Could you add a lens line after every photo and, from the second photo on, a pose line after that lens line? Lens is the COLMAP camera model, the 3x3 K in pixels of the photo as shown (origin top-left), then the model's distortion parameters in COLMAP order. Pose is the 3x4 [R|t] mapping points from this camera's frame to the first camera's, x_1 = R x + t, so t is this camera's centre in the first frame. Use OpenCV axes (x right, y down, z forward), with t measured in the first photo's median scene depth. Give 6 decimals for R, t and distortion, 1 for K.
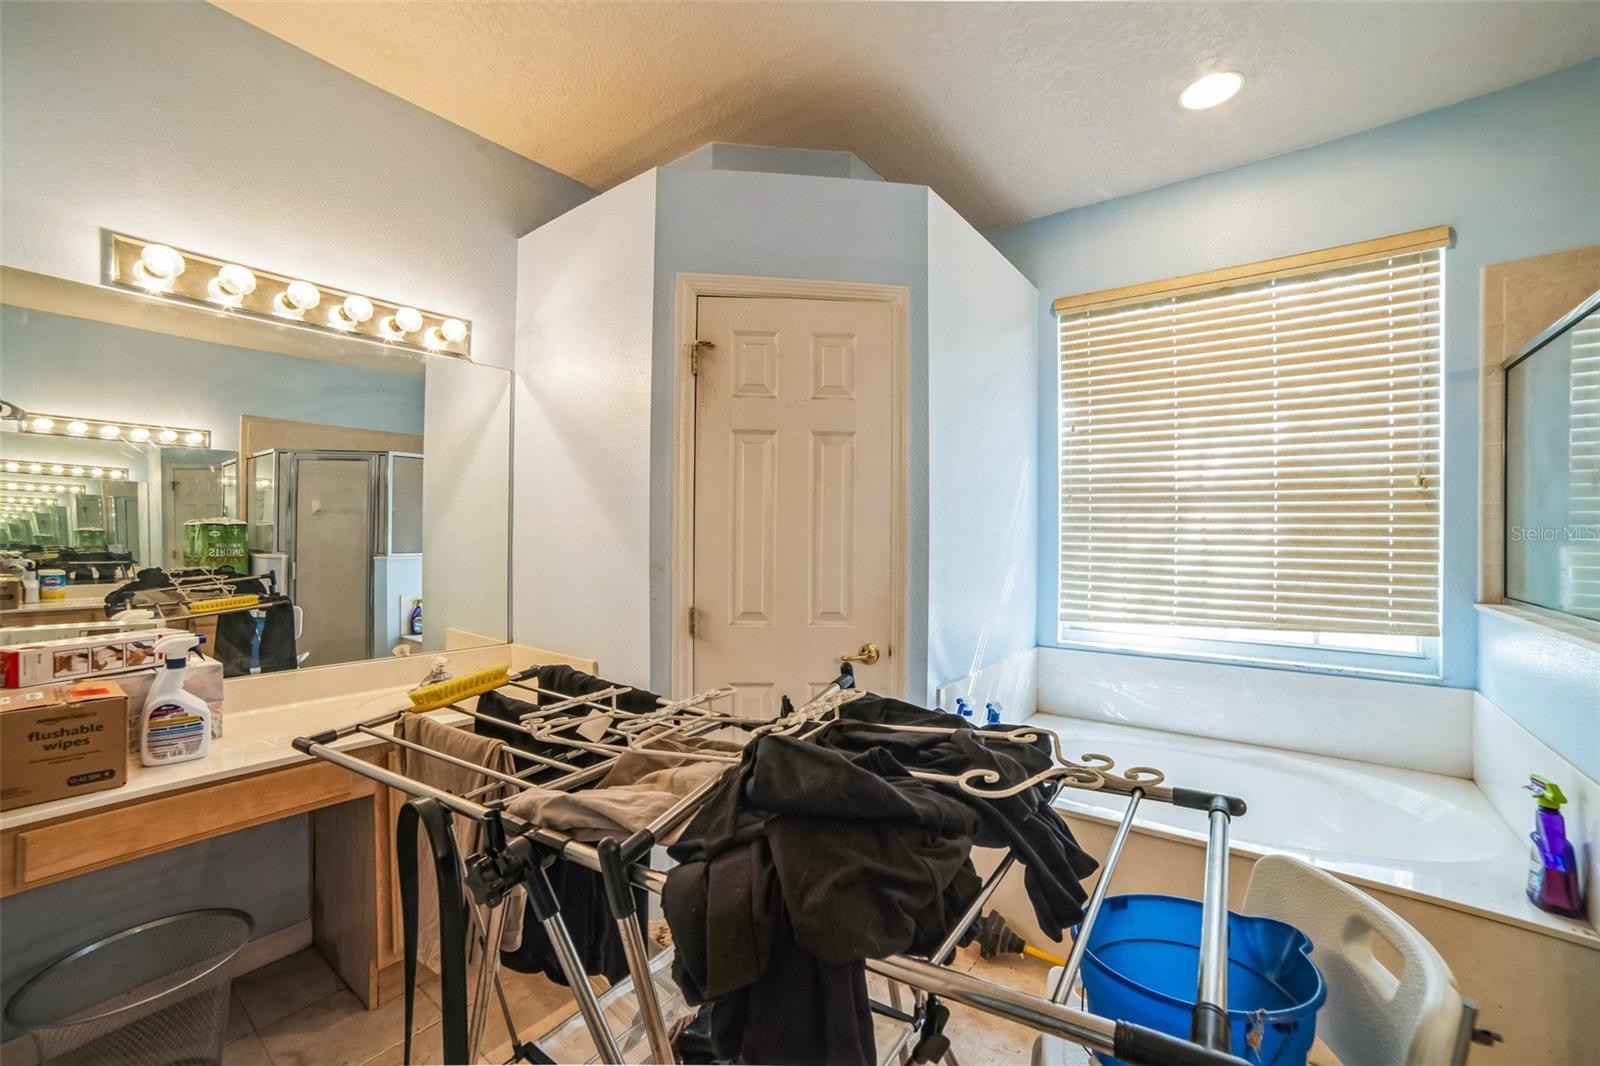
lens RADIAL K [[675.5, 0, 803.0], [0, 675.5, 526.4], [0, 0, 1]] dist [-0.085890, 0.036548]
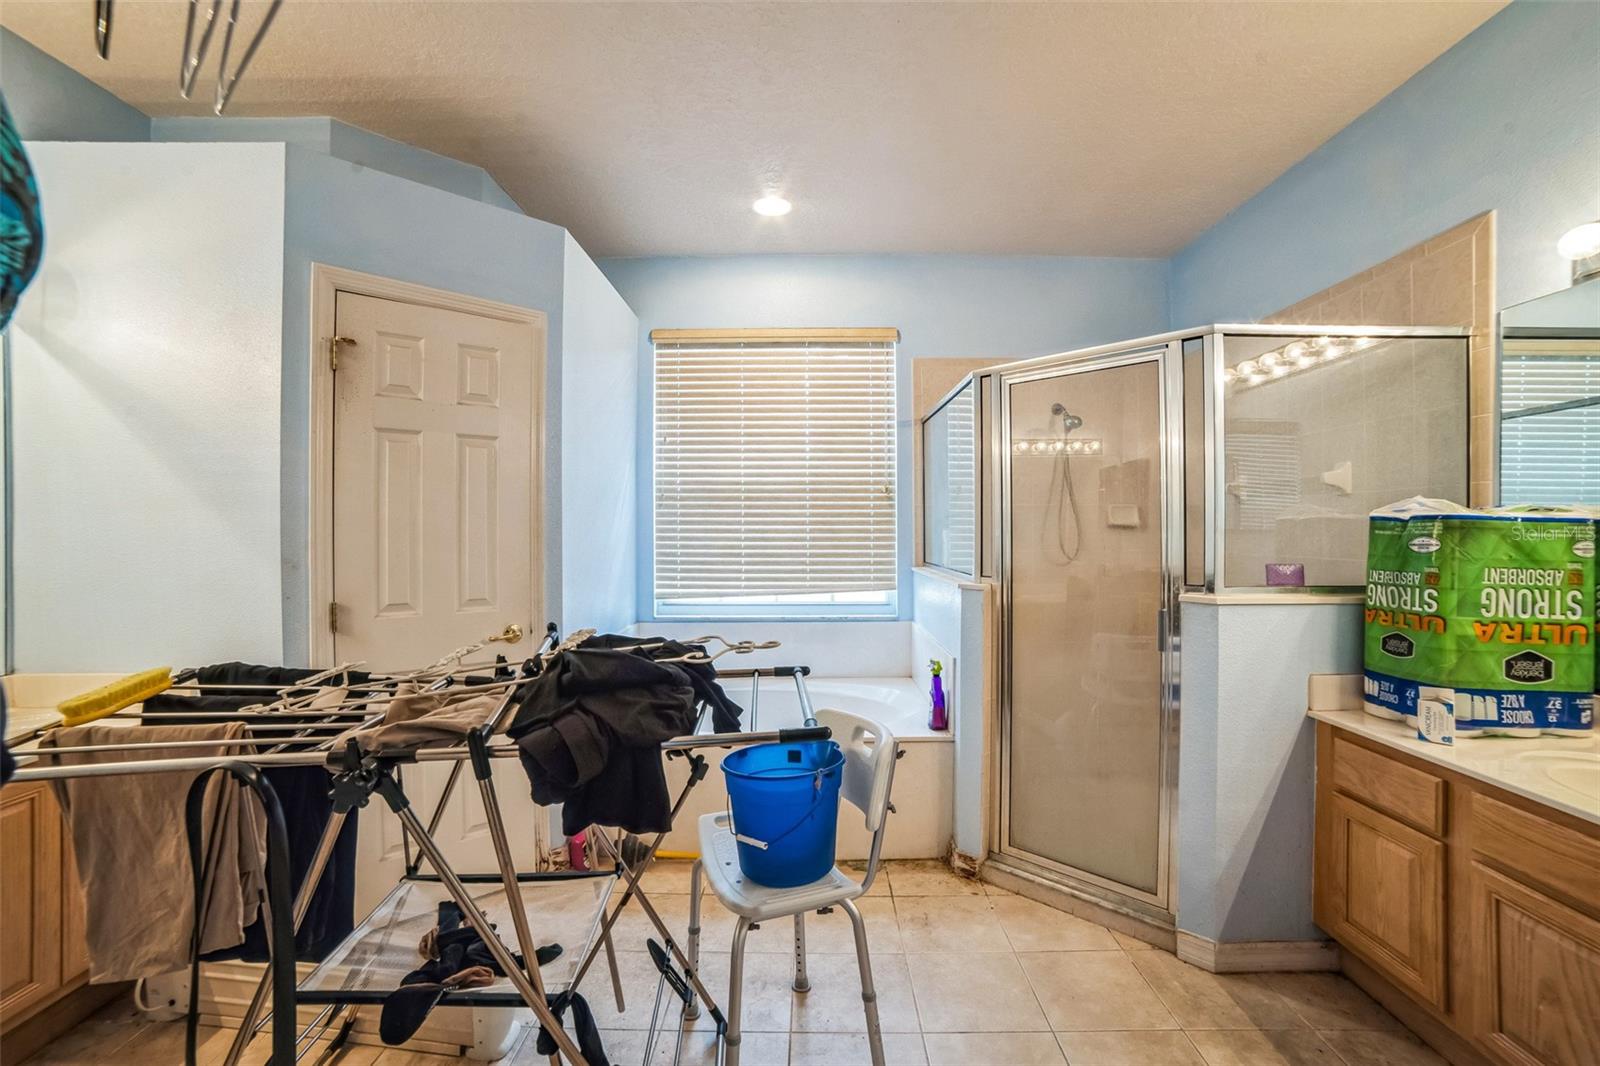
lens RADIAL K [[717.2, 0, 835.6], [0, 717.2, 532.8], [0, 0, 1]] dist [0.001782, 0.001312]
pose [[0.775861, -0.015438, 0.630715, -0.246831], [0.004428, 0.999809, 0.019025, -0.000769], [-0.630889, -0.011968, 0.775781, -0.287654]]
